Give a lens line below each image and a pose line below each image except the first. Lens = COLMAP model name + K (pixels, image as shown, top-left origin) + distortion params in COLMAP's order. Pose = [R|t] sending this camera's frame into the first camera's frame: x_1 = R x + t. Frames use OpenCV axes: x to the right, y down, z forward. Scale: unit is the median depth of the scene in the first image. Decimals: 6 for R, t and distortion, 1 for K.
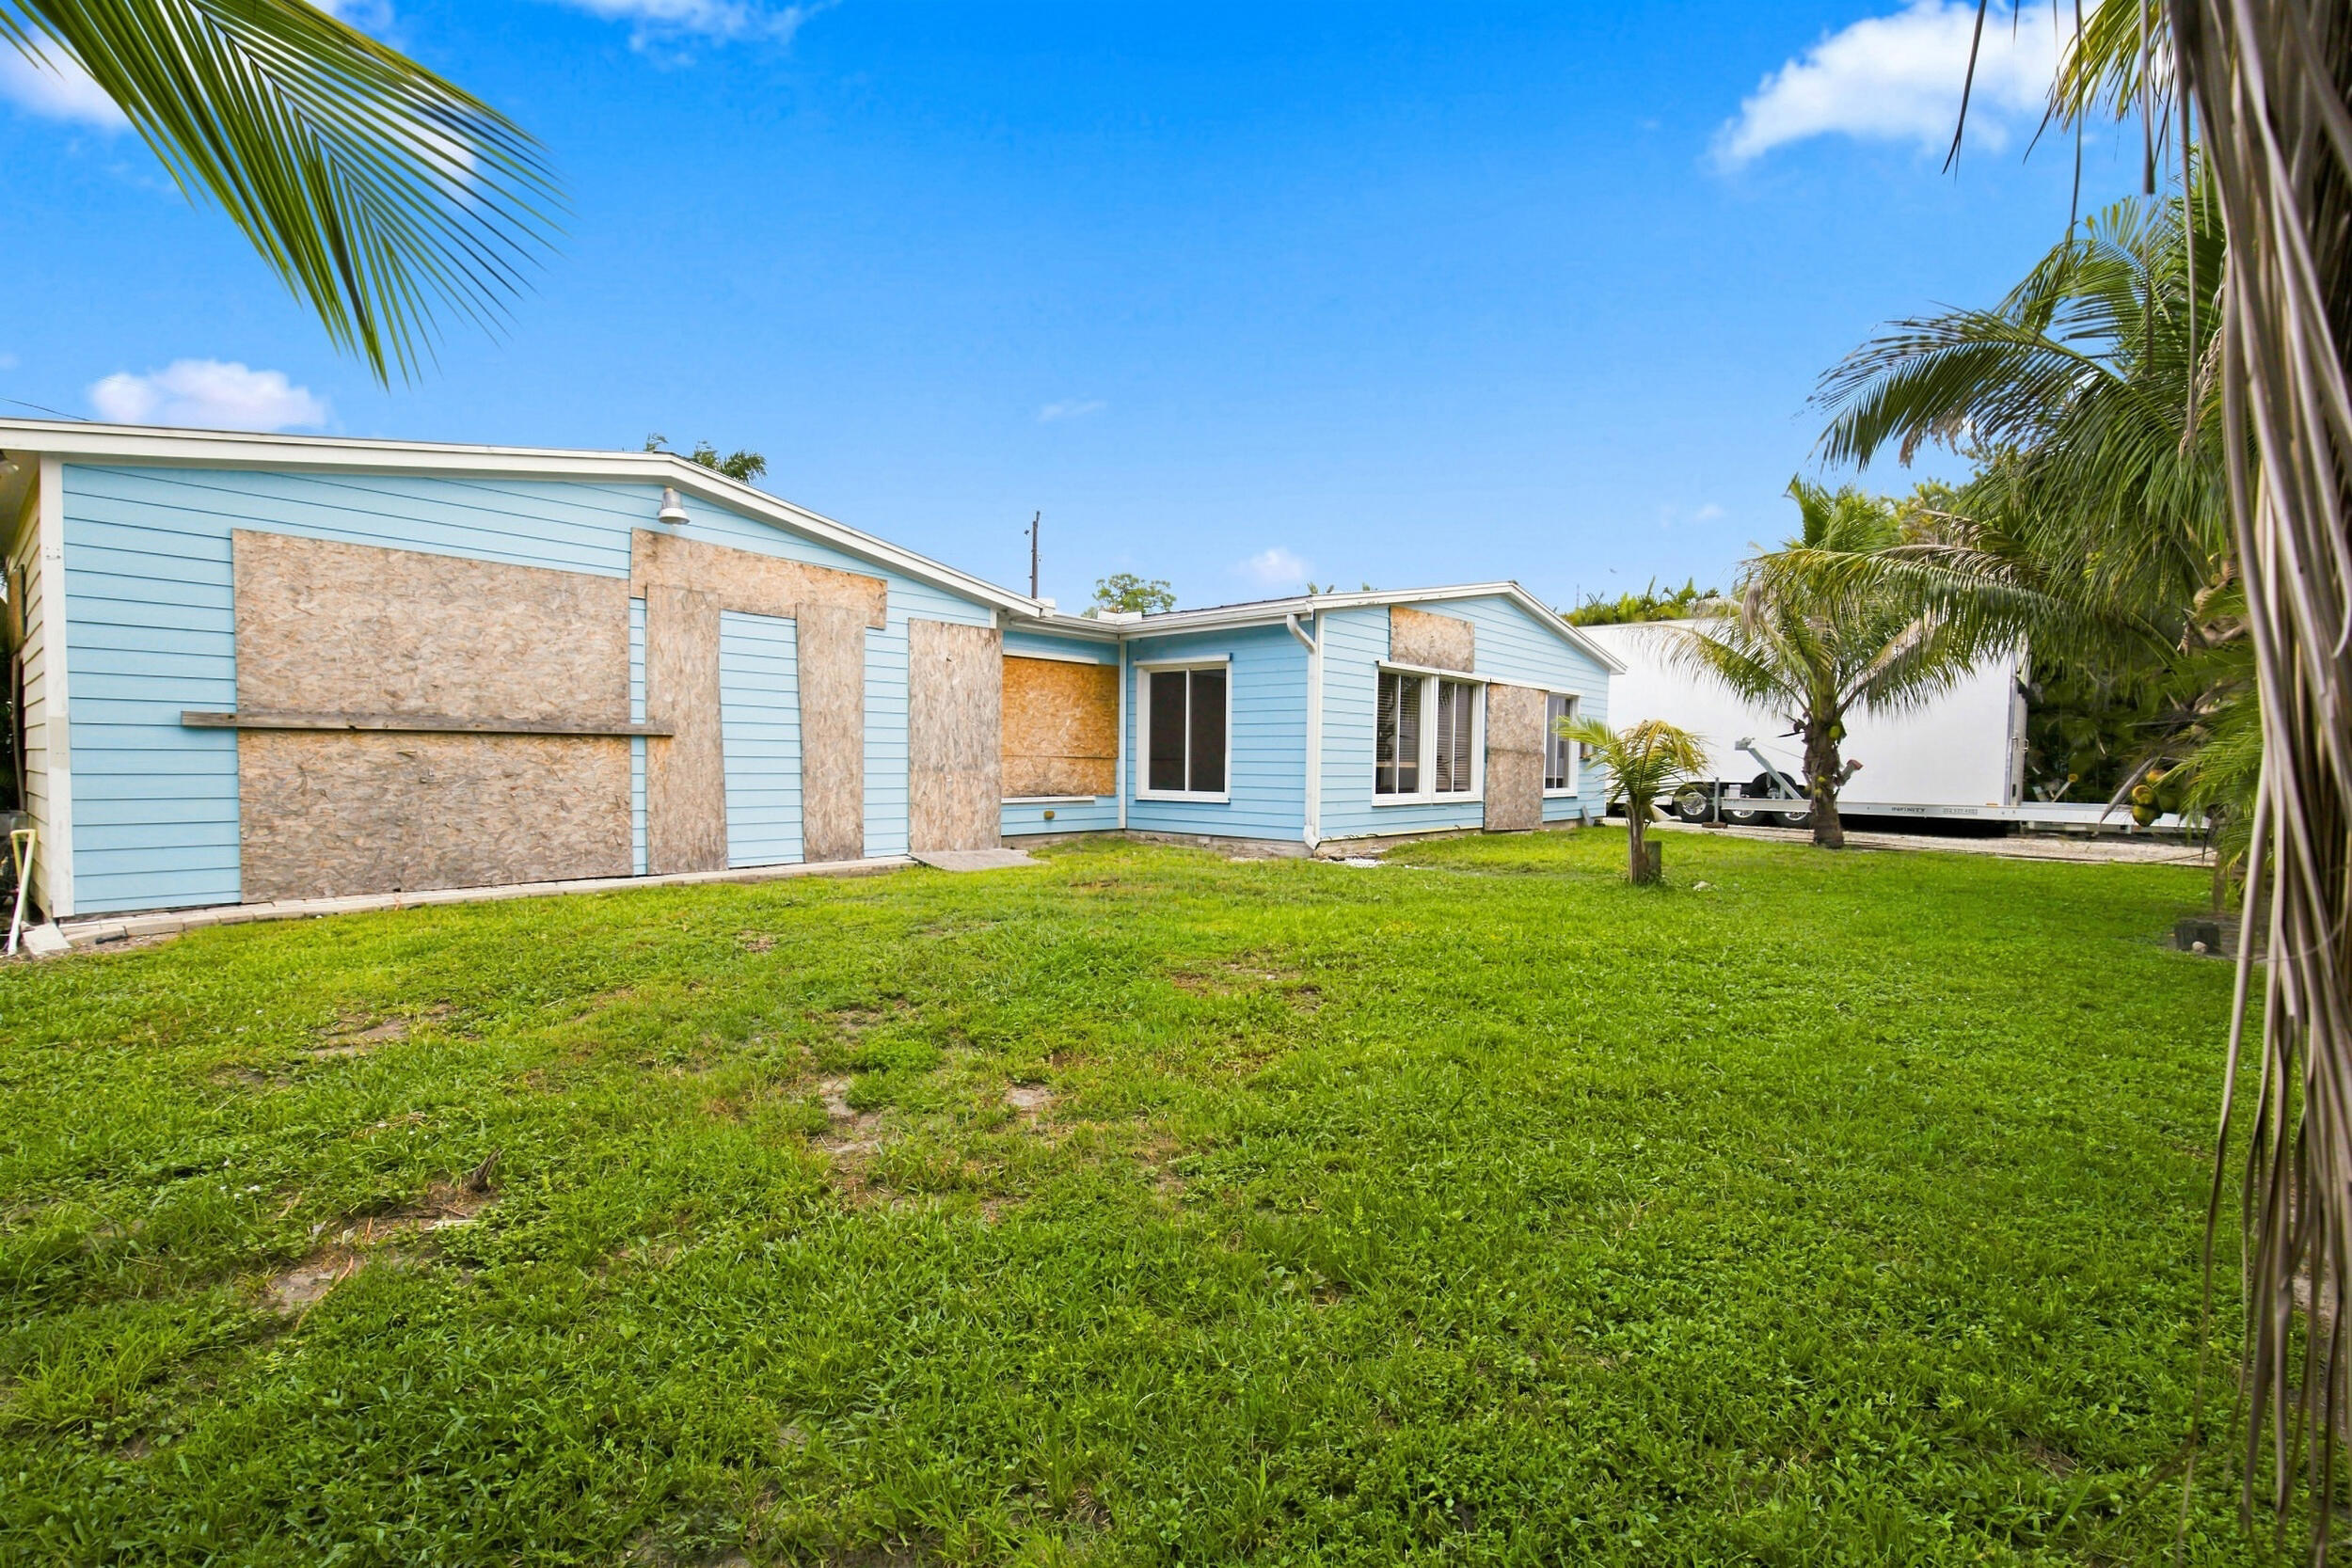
lens RADIAL K [[1049.6, 0, 1176.0], [0, 1049.6, 784.0], [0, 0, 1]] dist [0.000977, 0.000445]
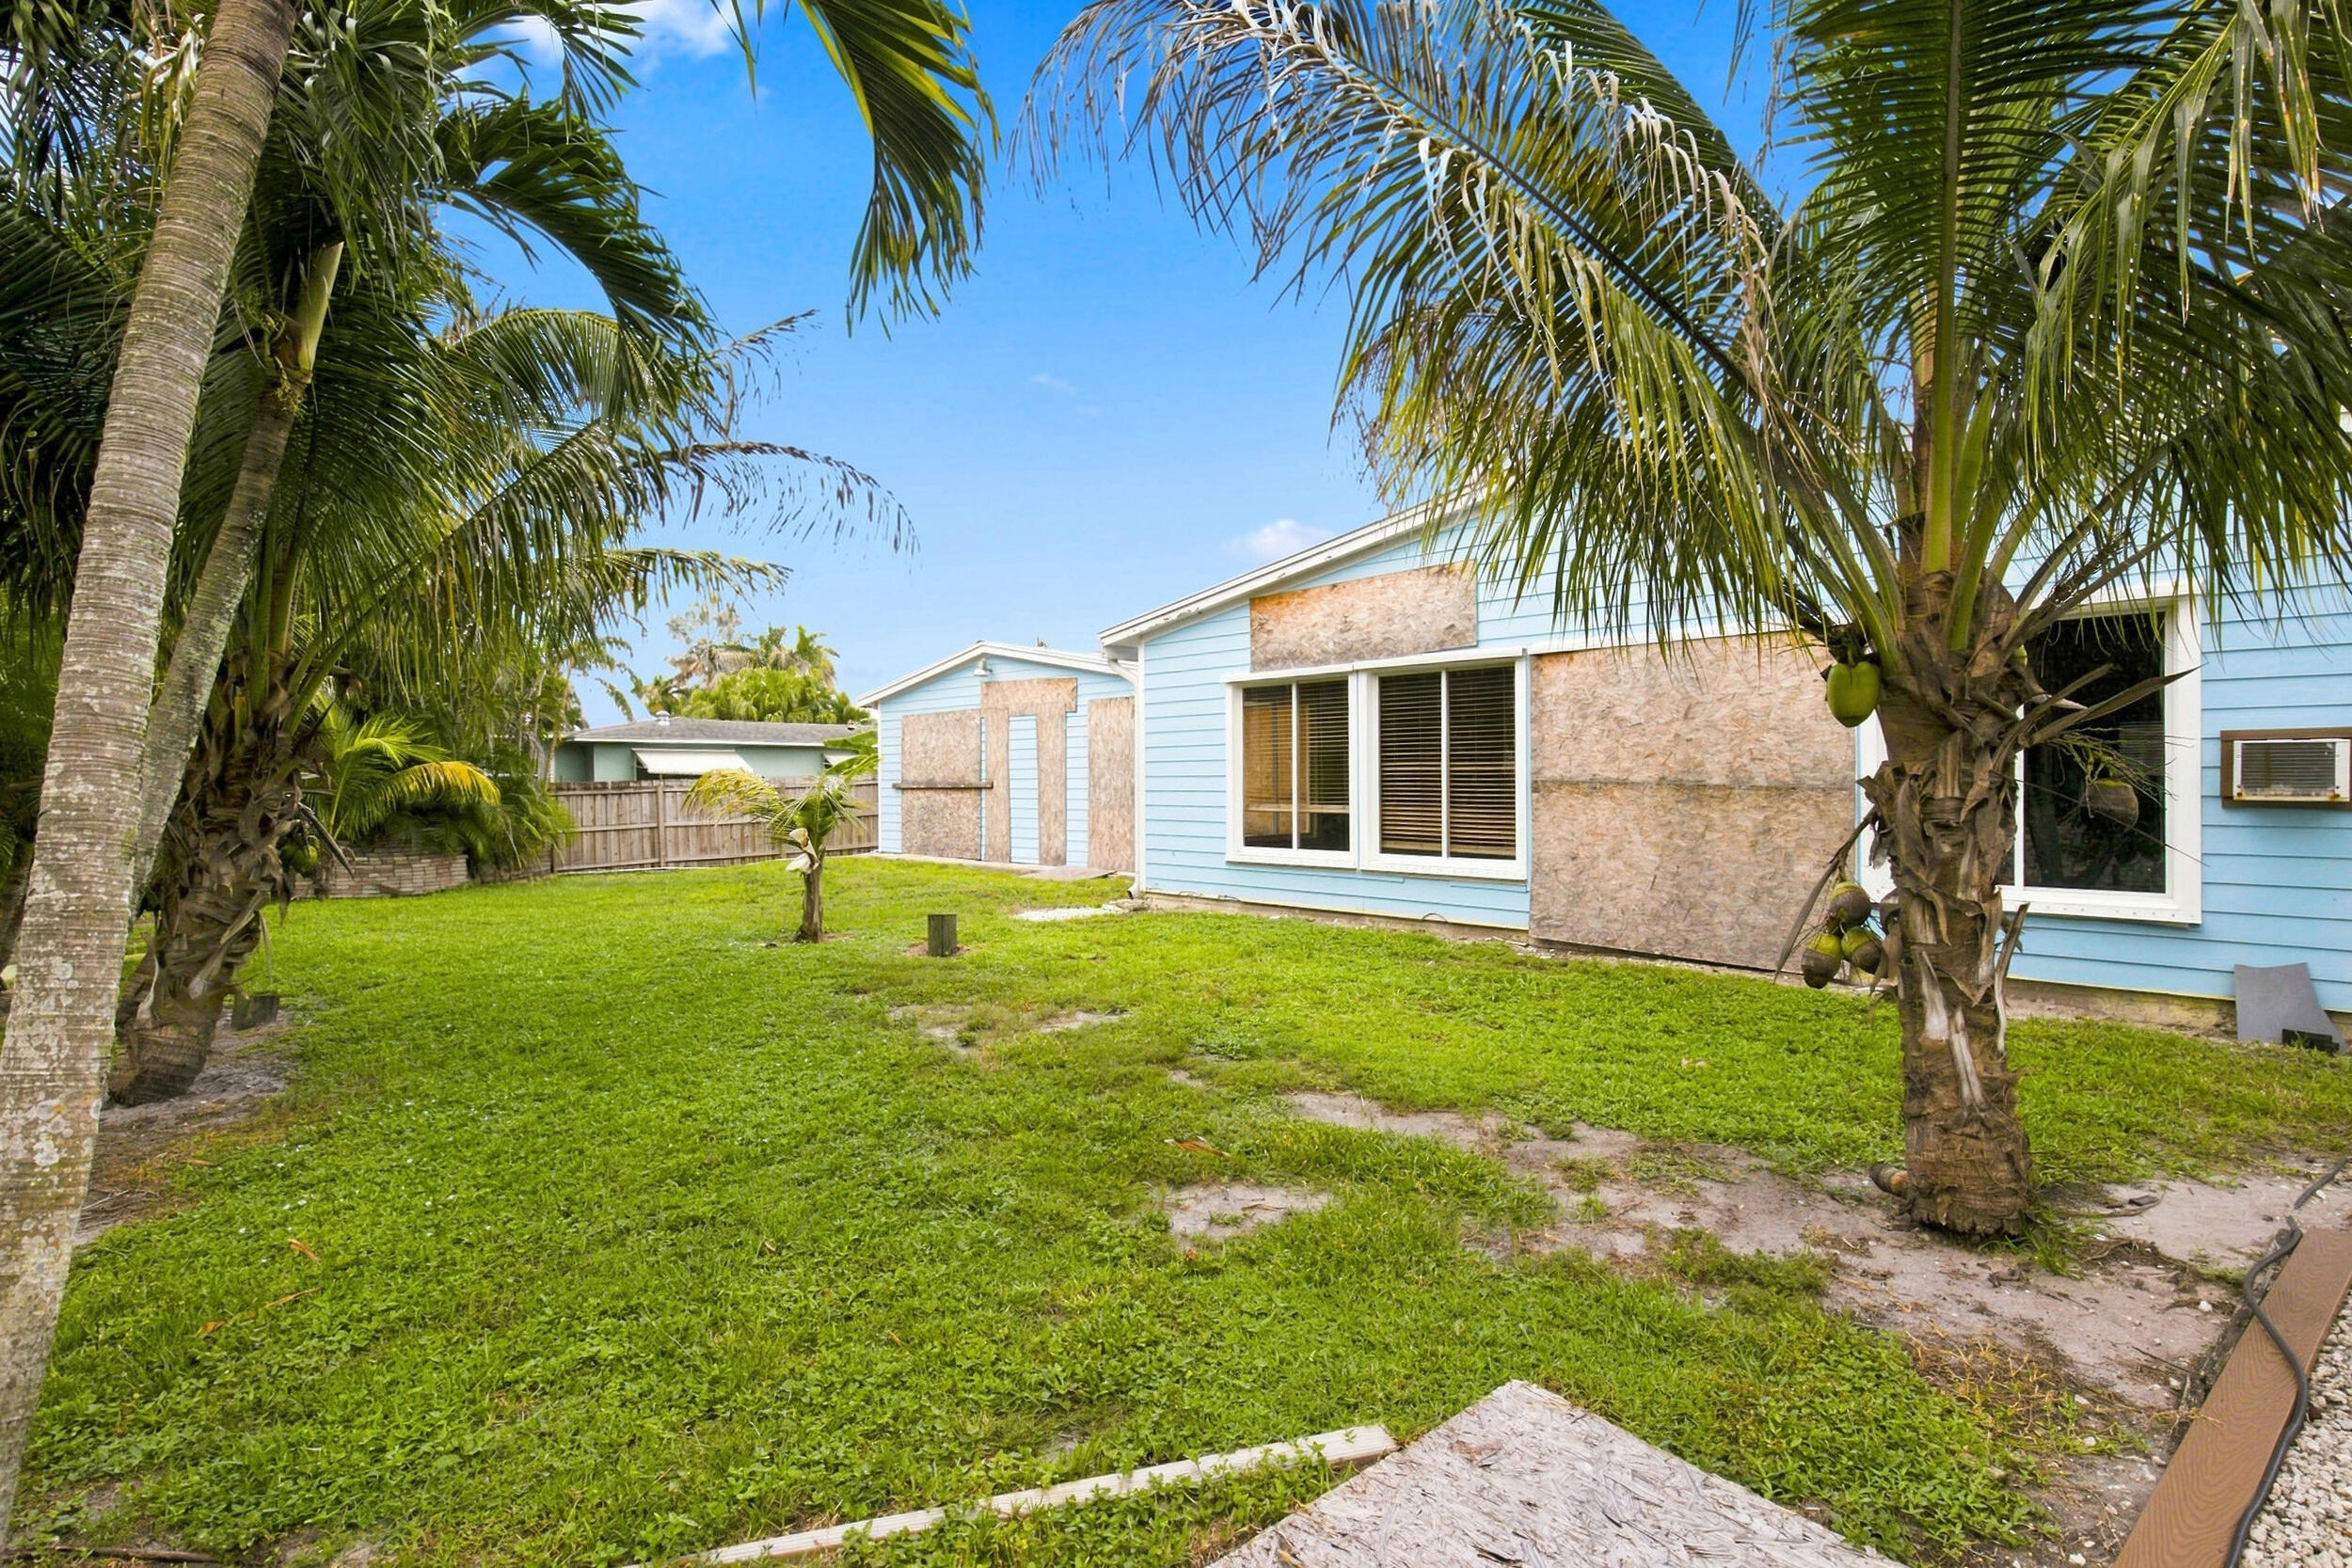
lens RADIAL K [[1049.6, 0, 1176.0], [0, 1049.6, 784.0], [0, 0, 1]] dist [0.000977, 0.000445]
pose [[-0.024643, -0.011837, -0.999626, 1.198159], [-0.015929, 0.999808, -0.011447, -0.032897], [0.999569, 0.015641, -0.024827, 1.203025]]
